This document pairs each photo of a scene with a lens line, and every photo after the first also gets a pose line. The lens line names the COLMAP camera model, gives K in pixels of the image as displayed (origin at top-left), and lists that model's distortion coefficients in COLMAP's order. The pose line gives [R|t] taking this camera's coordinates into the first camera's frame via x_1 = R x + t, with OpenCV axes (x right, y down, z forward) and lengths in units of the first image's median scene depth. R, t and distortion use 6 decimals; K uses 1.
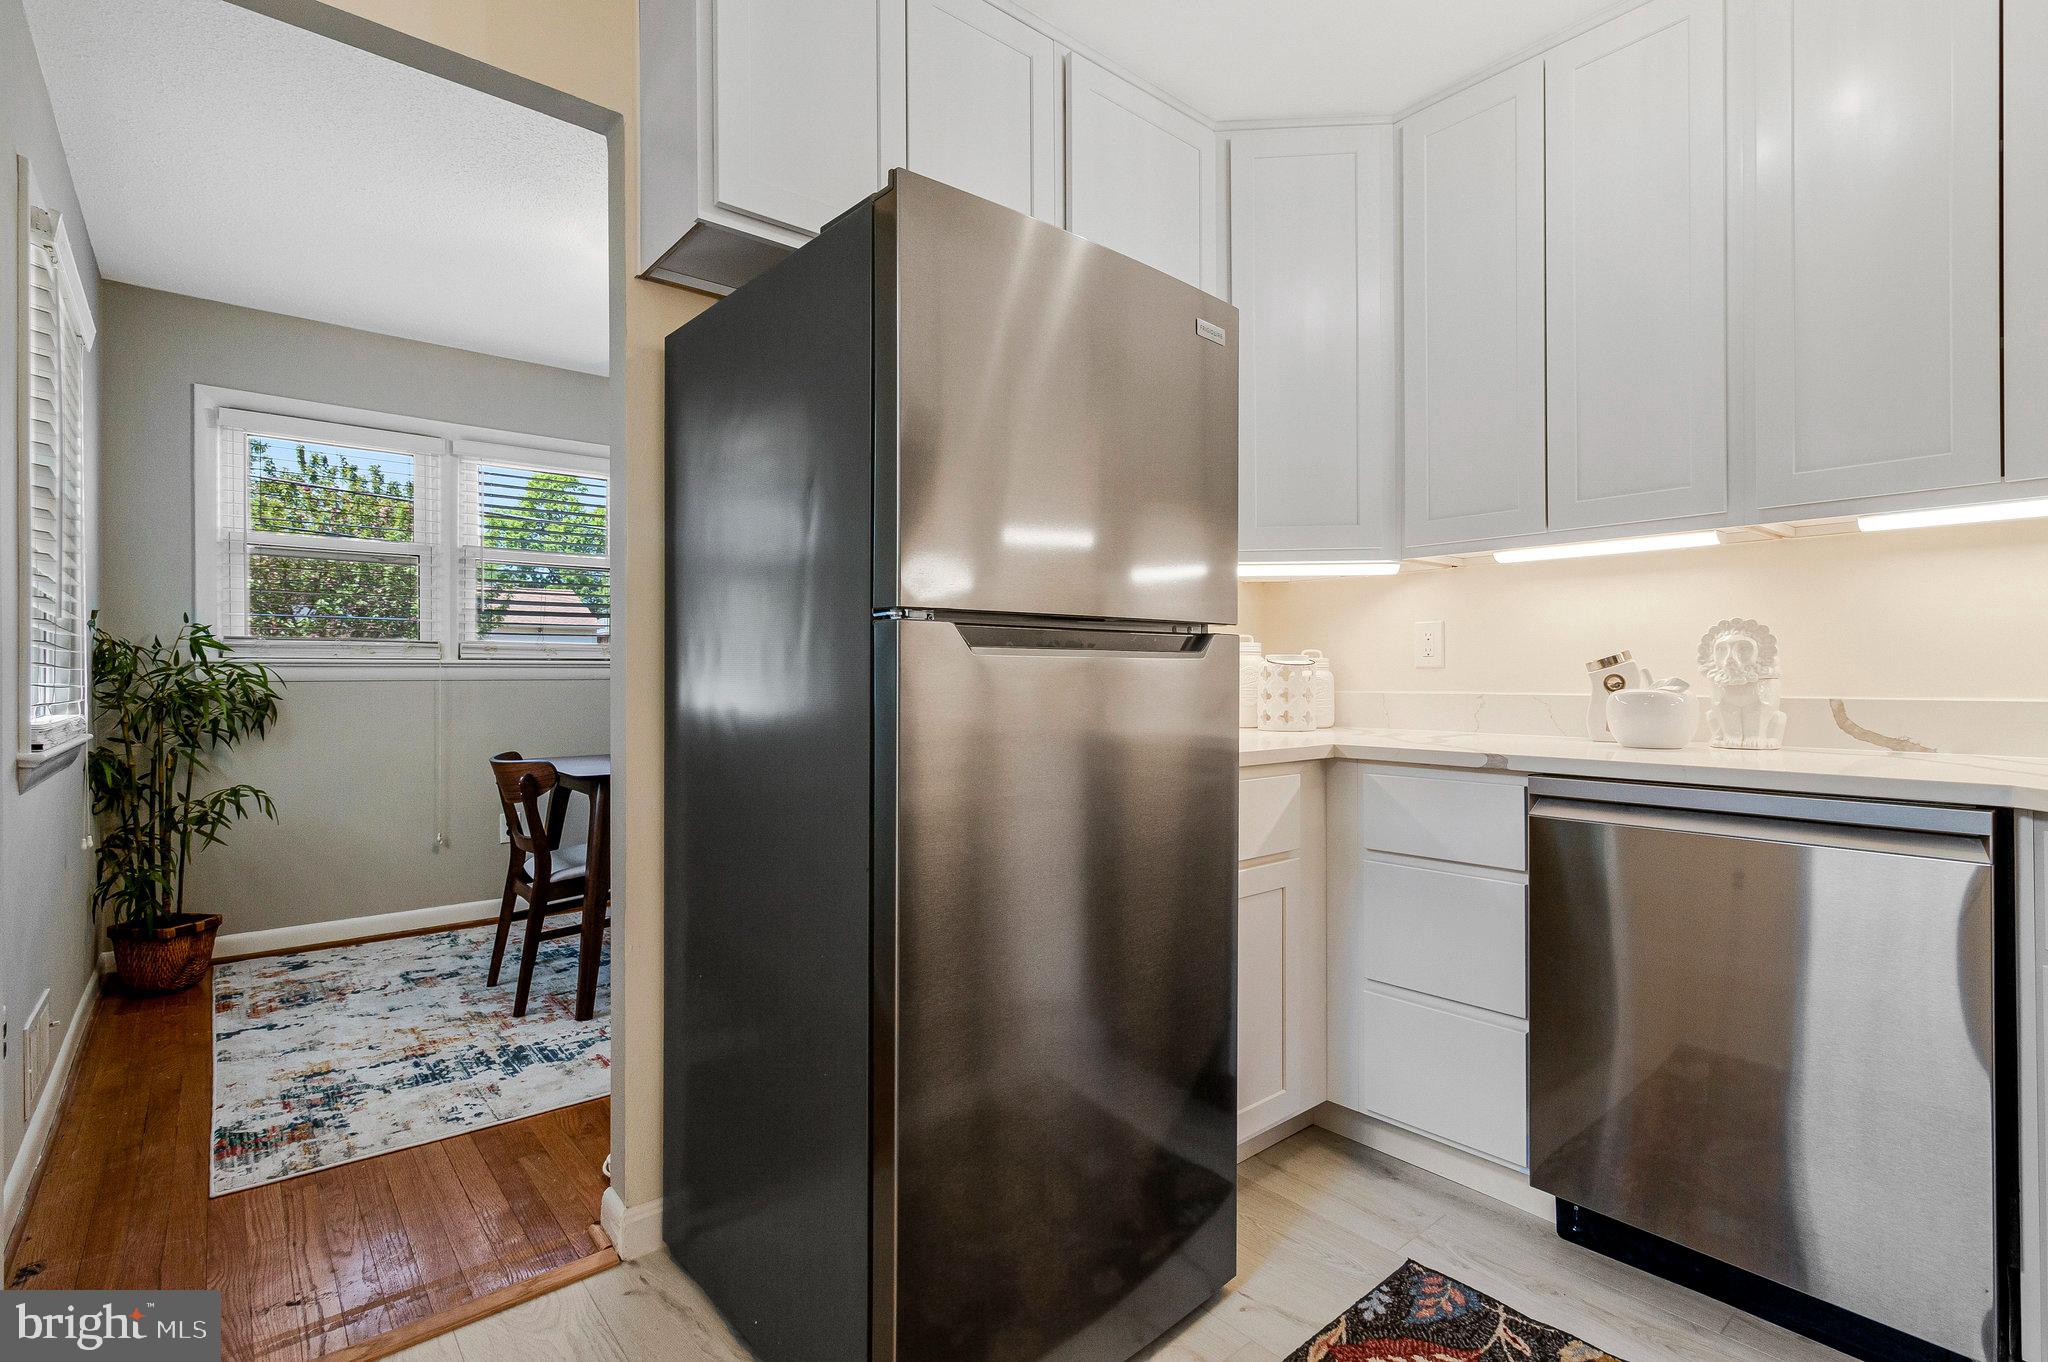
lens RADIAL K [[967.7, 0, 1022.0], [0, 967.7, 672.5], [0, 0, 1]] dist [0.005911, 0.000809]
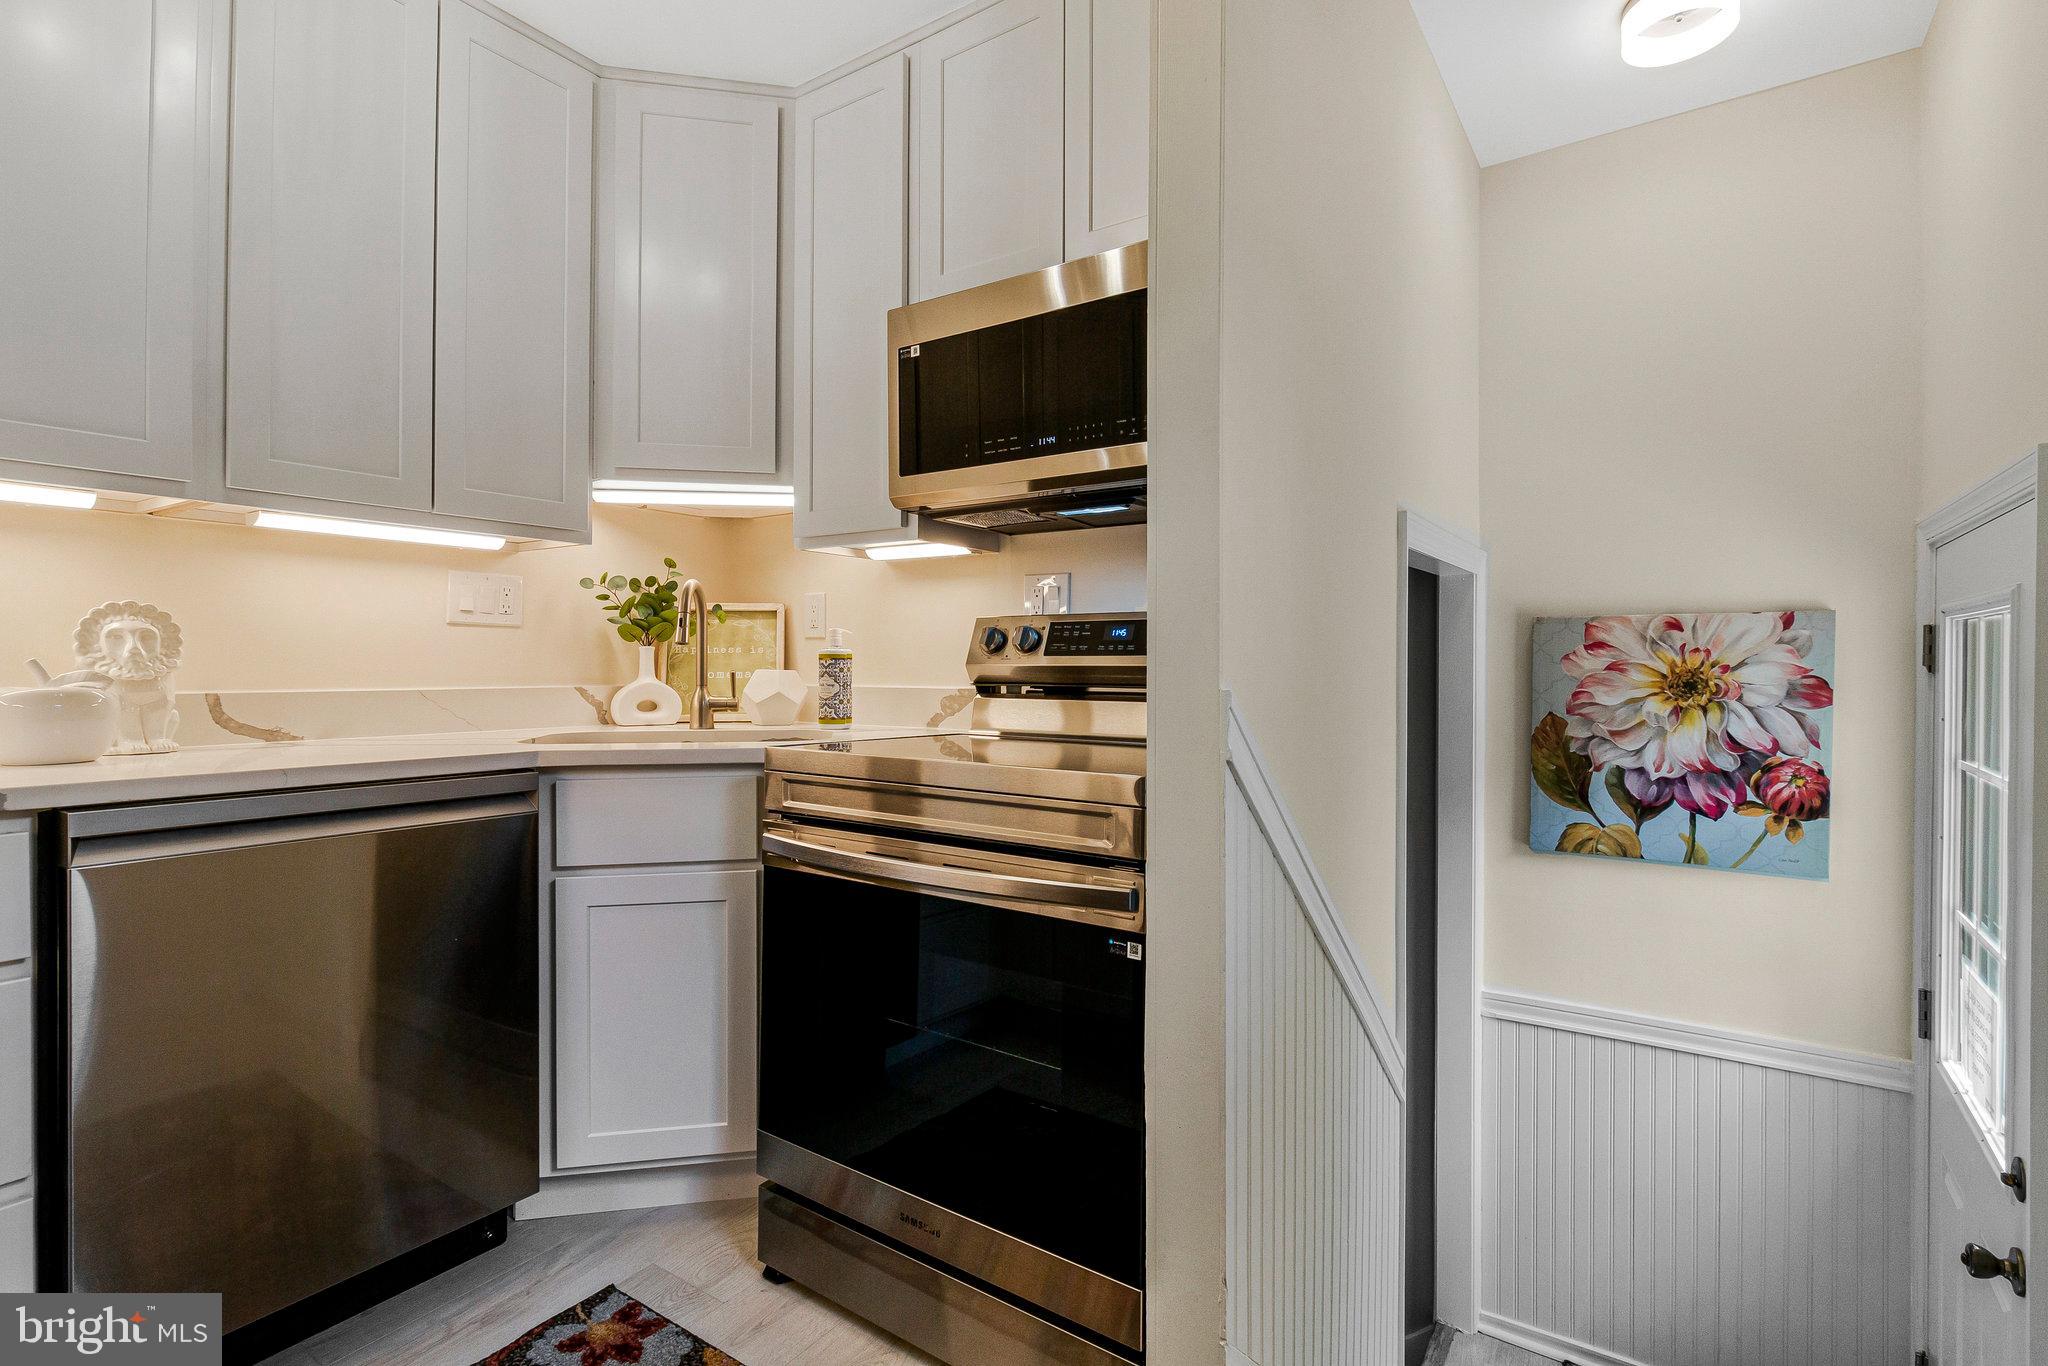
lens RADIAL K [[959.7, 0, 1034.3], [0, 959.7, 668.1], [0, 0, 1]] dist [0.014325, 0.000052]
pose [[-0.264332, 0.001368, 0.964431, -0.298315], [-0.001636, 0.999997, -0.001867, 0.002738], [-0.964430, -0.002071, -0.264329, 0.466727]]
